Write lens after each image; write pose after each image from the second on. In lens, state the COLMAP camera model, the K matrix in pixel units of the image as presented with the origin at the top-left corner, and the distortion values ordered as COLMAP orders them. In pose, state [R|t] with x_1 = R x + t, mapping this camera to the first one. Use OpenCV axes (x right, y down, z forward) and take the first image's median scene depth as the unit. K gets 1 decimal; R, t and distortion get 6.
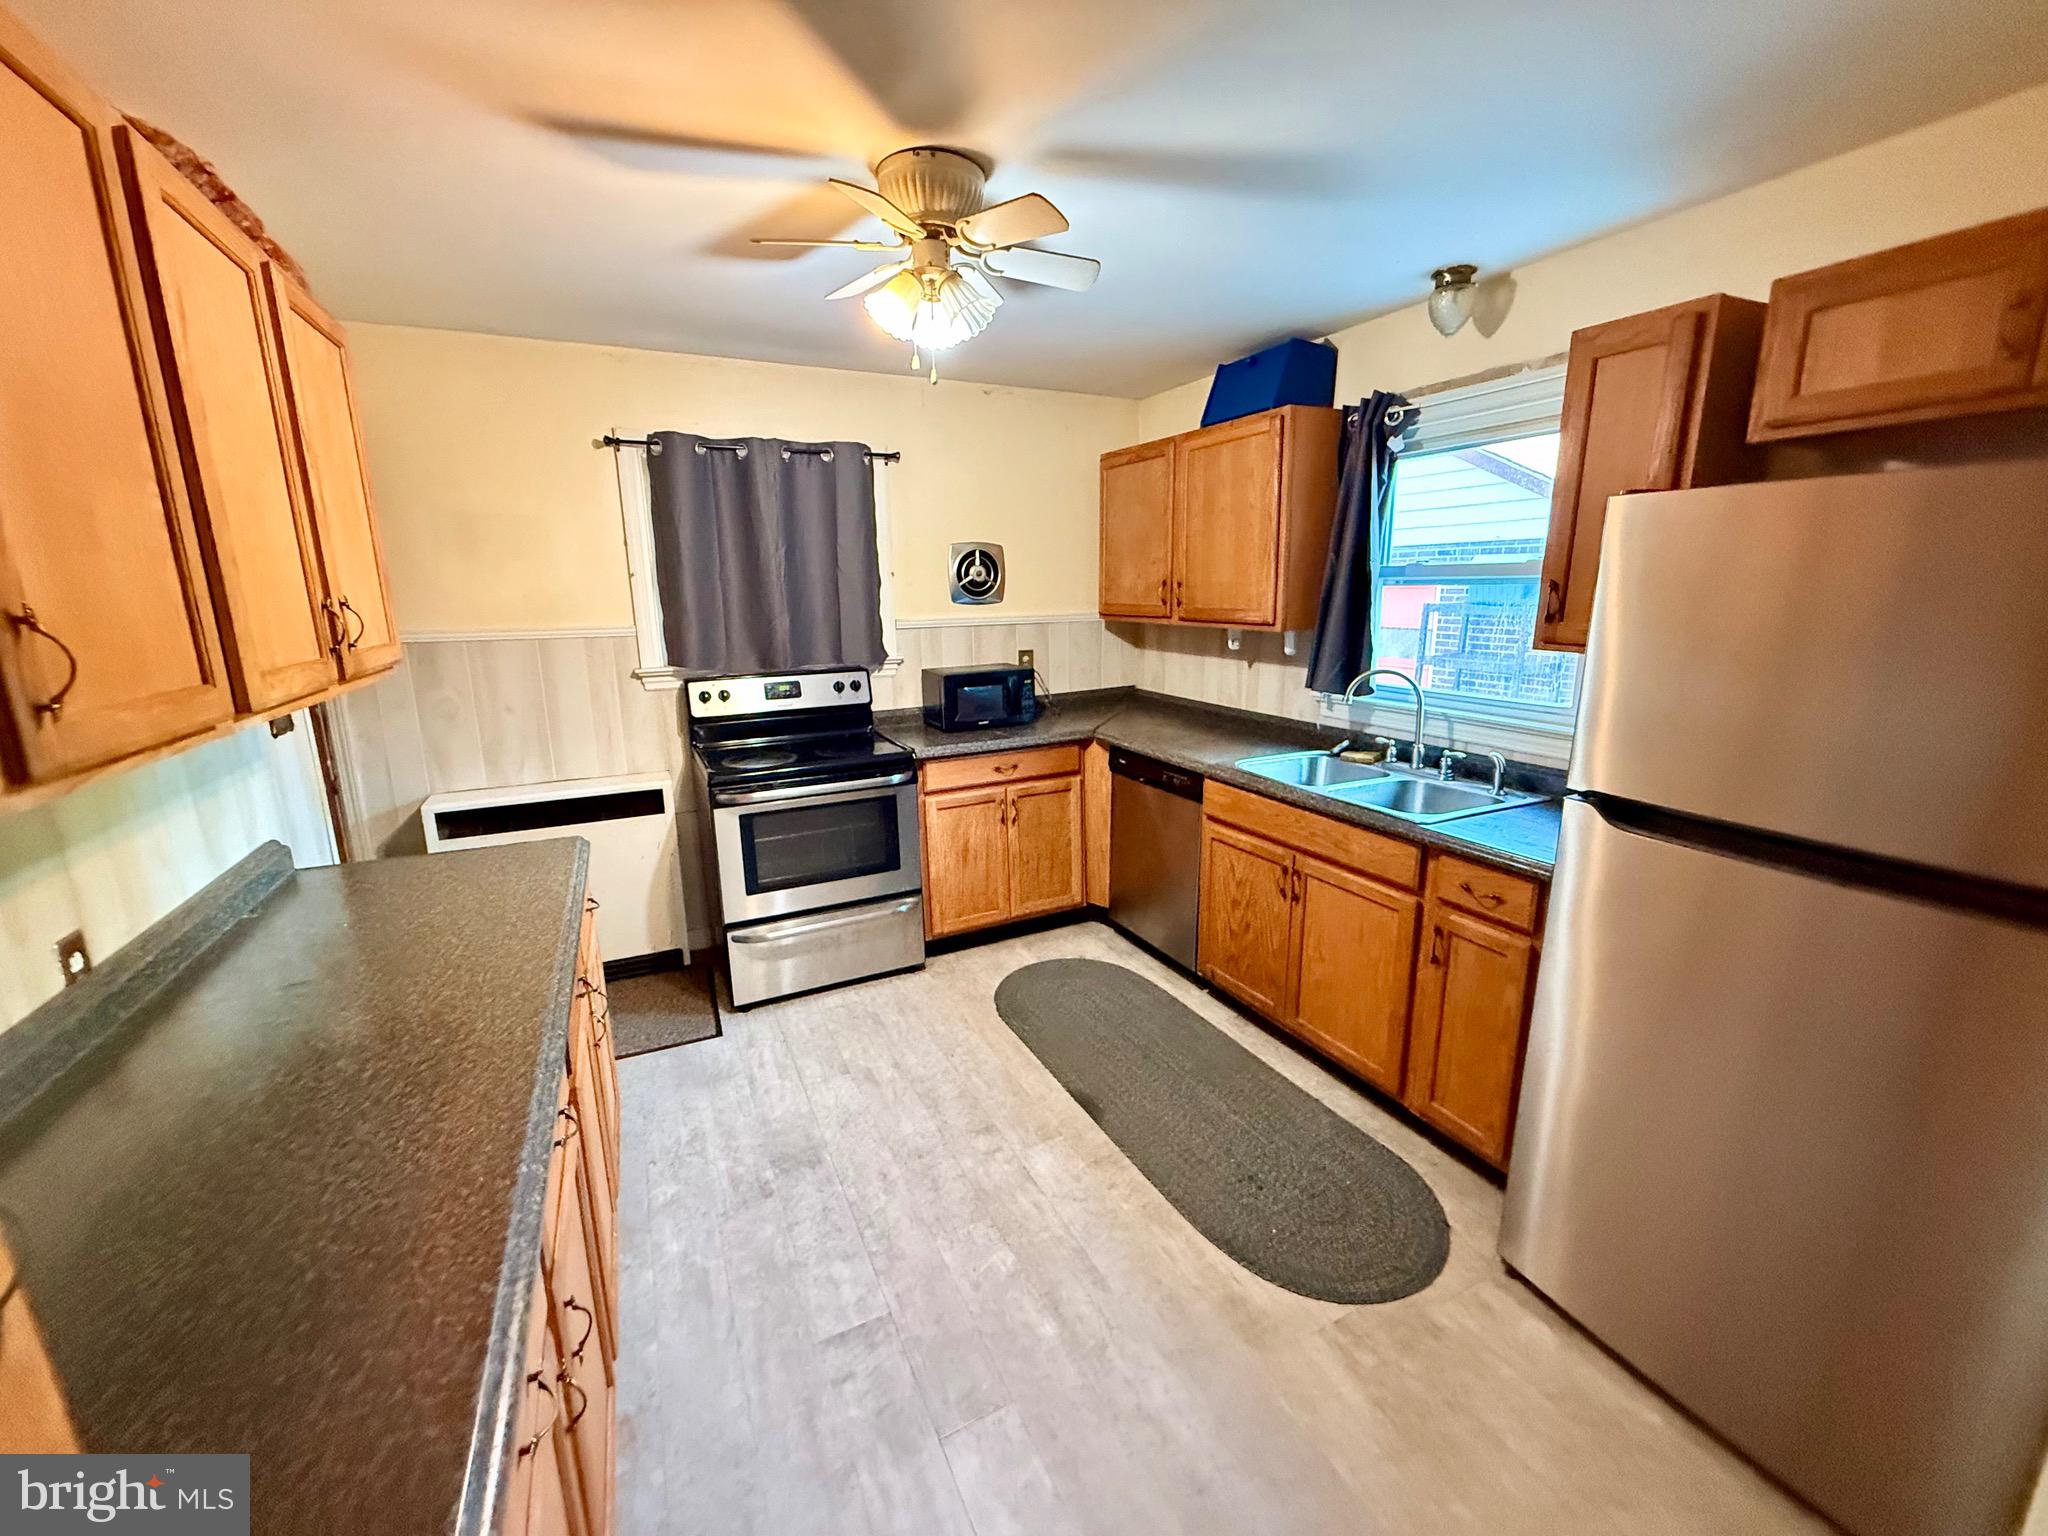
lens RADIAL K [[817.2, 0, 1014.0], [0, 817.2, 766.1], [0, 0, 1]] dist [0.002259, 0.000056]
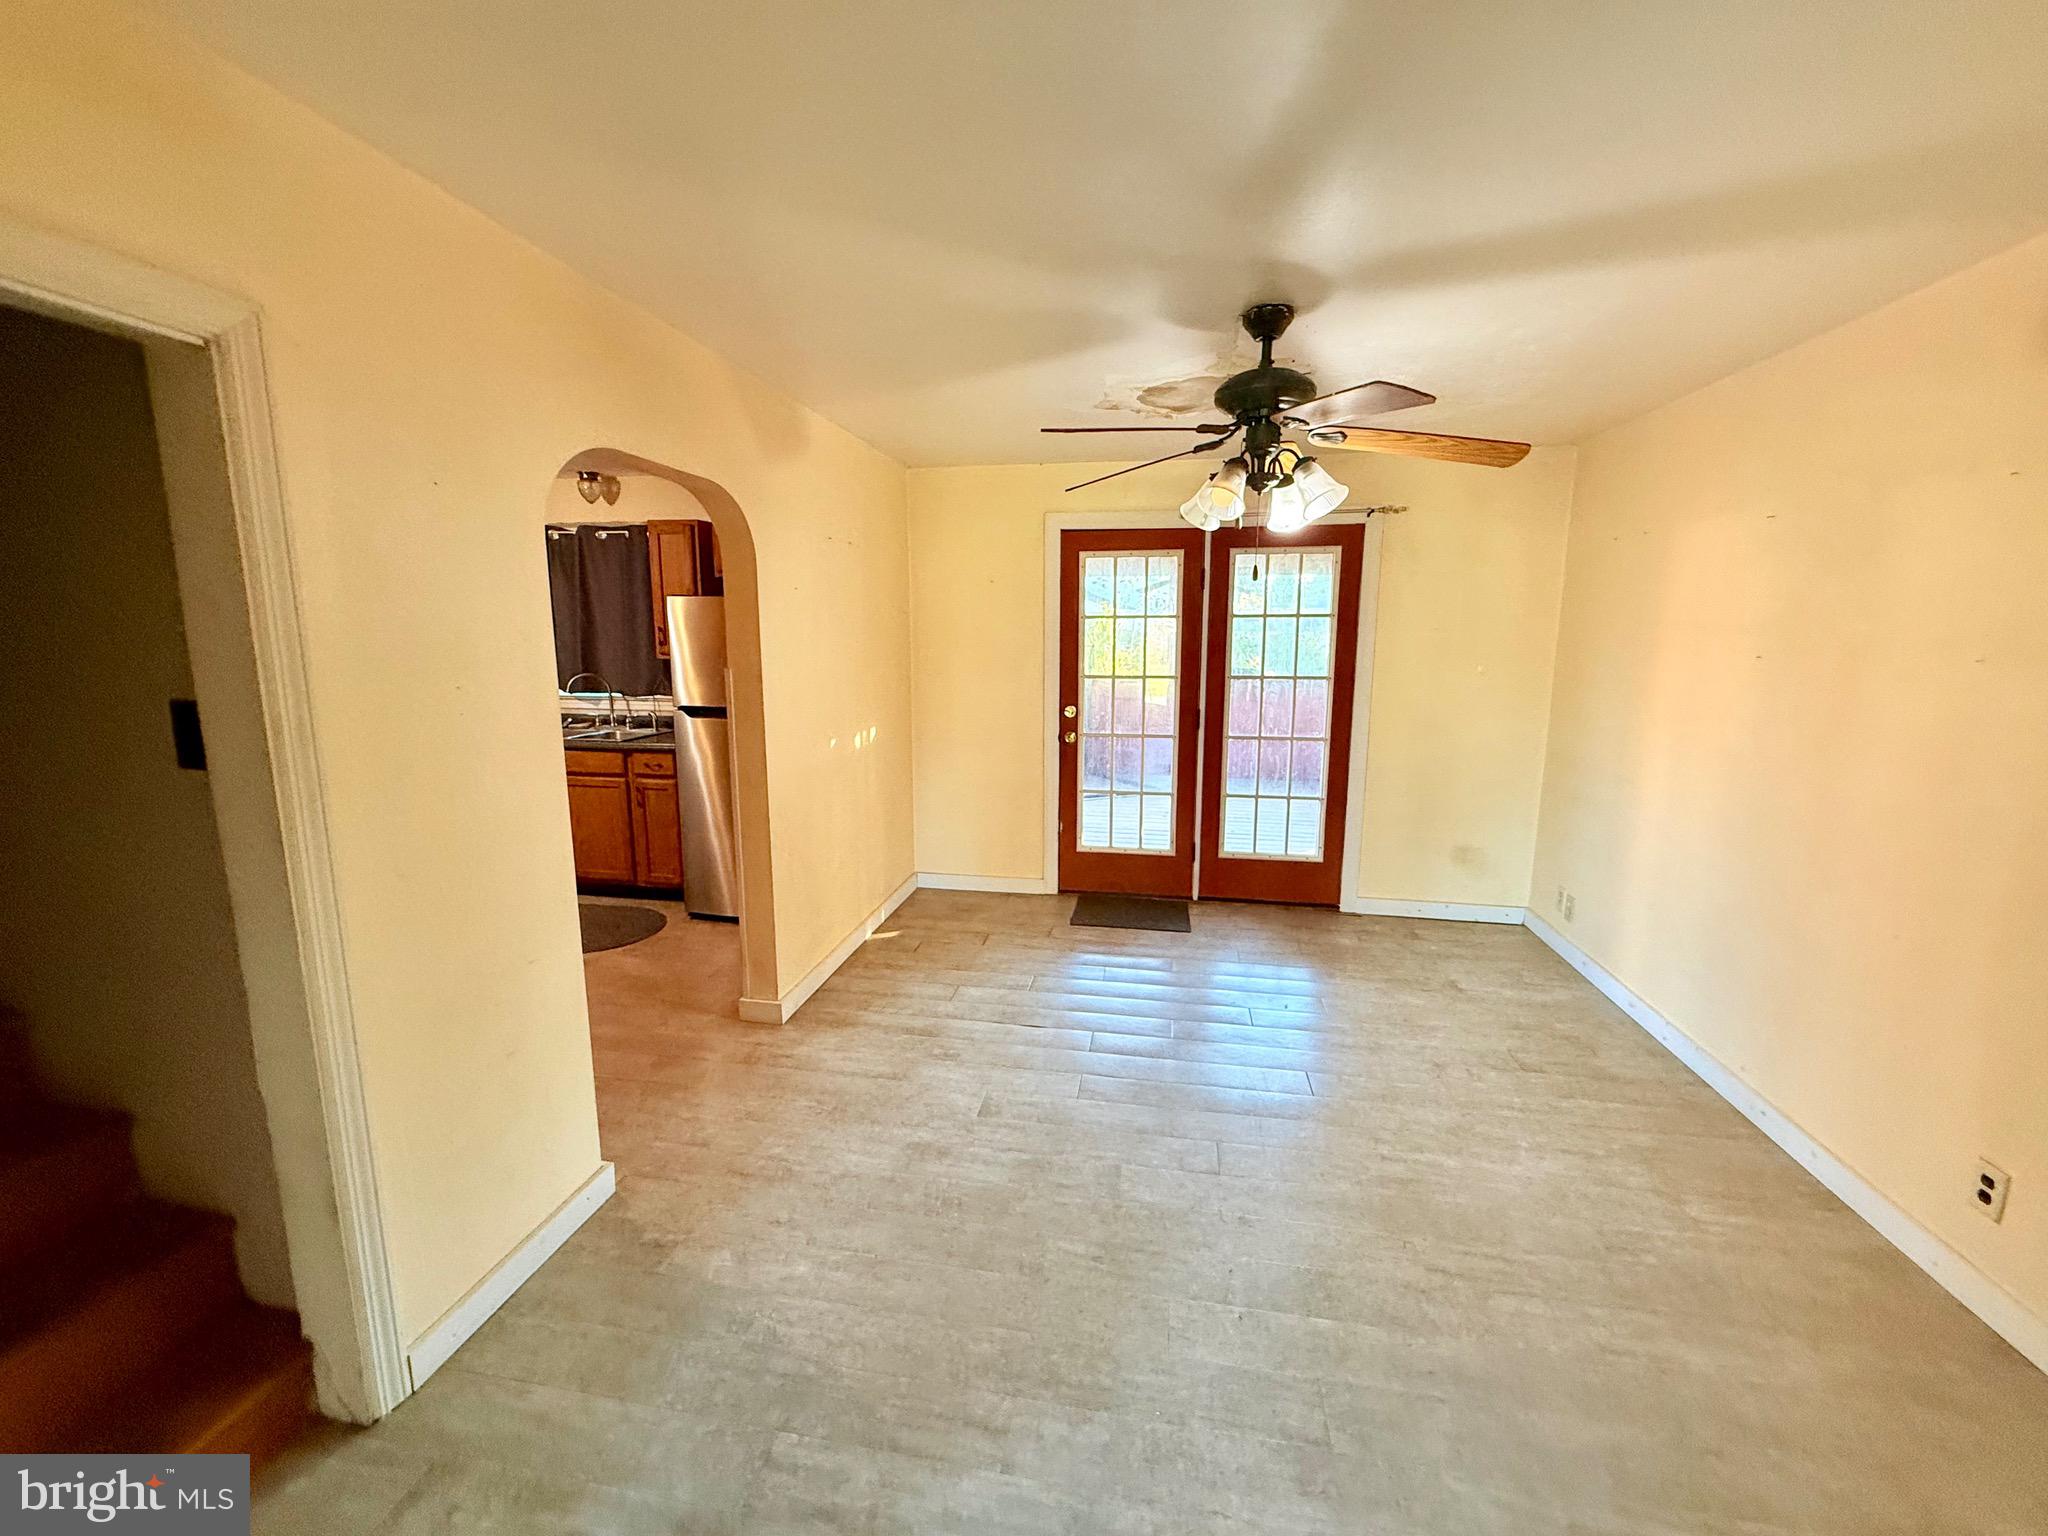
lens RADIAL K [[817.2, 0, 1014.6], [0, 817.2, 763.4], [0, 0, 1]] dist [0.002259, 0.000056]
pose [[0.599436, -0.123087, 0.790902, -0.599924], [0.164185, 0.986003, 0.029012, 0.247063], [-0.783403, 0.112464, 0.611254, -1.137248]]
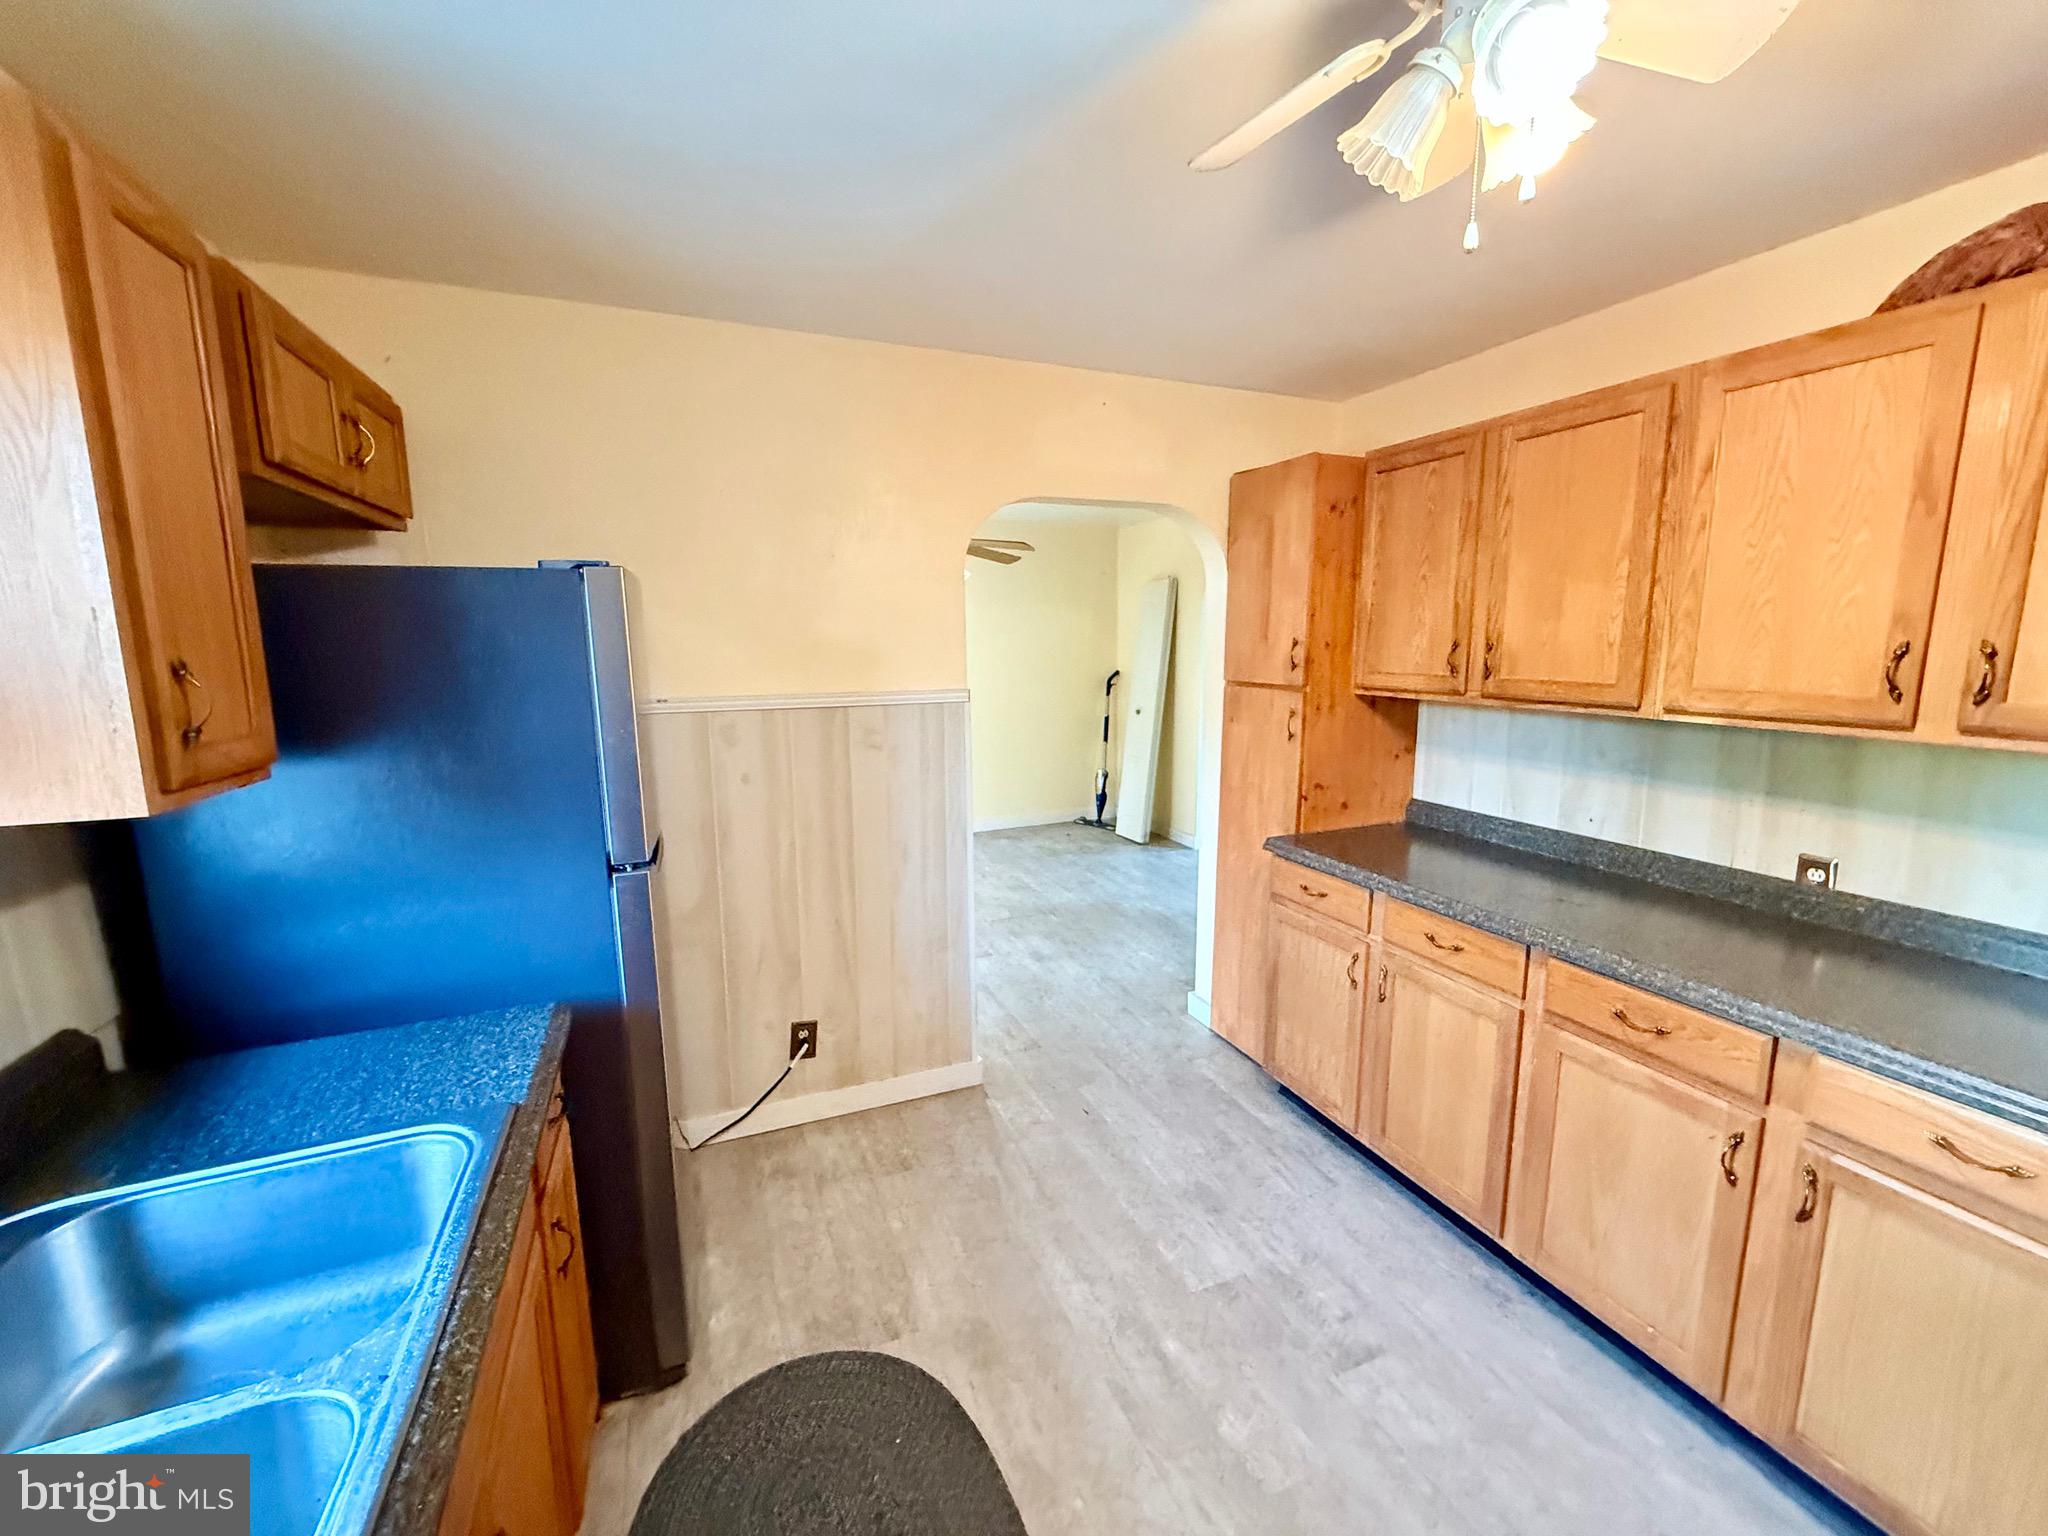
lens RADIAL K [[817.2, 0, 1026.1], [0, 817.2, 765.2], [0, 0, 1]] dist [0.002259, 0.000056]
pose [[-0.998621, 0.010549, 0.051434, 0.143423], [0.028438, 0.932145, 0.360968, -0.332865], [-0.044137, 0.361932, -0.931159, 1.485089]]
